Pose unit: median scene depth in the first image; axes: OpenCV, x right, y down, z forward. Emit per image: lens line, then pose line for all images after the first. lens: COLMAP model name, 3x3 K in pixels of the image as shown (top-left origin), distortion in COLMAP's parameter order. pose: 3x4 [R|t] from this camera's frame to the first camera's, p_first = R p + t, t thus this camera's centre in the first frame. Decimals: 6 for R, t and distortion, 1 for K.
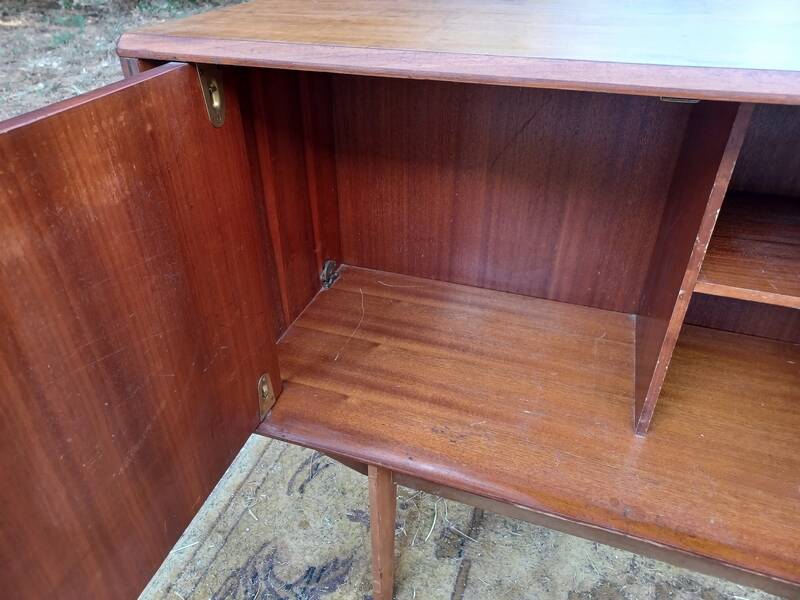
lens RADIAL K [[590.0, 0, 394.7], [0, 590.0, 301.0], [0, 0, 1]] dist [0.025857, 0.003177]
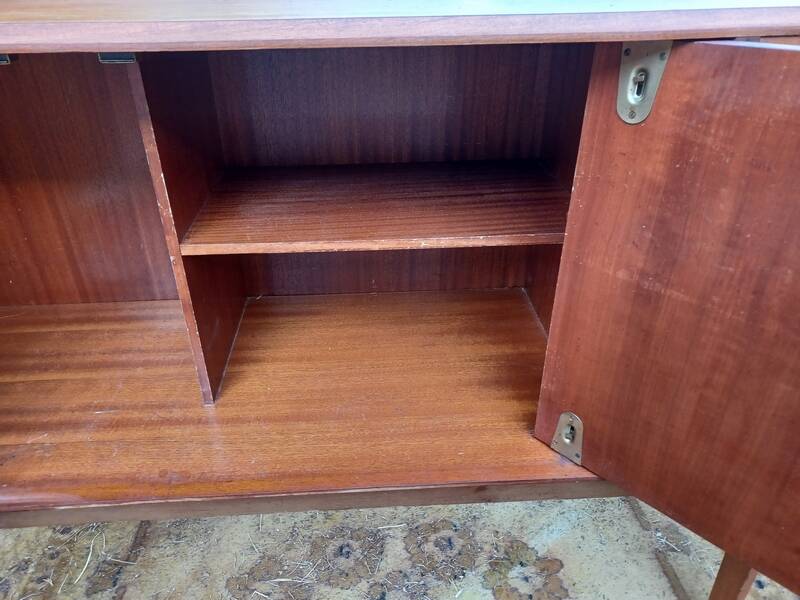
lens RADIAL K [[590.0, 0, 394.7], [0, 590.0, 301.0], [0, 0, 1]] dist [0.025857, 0.003177]
pose [[0.925126, -0.199905, 0.322768, 0.315009], [0.216308, 0.976204, -0.015382, 0.103596], [-0.312013, 0.084047, 0.946353, -0.075154]]
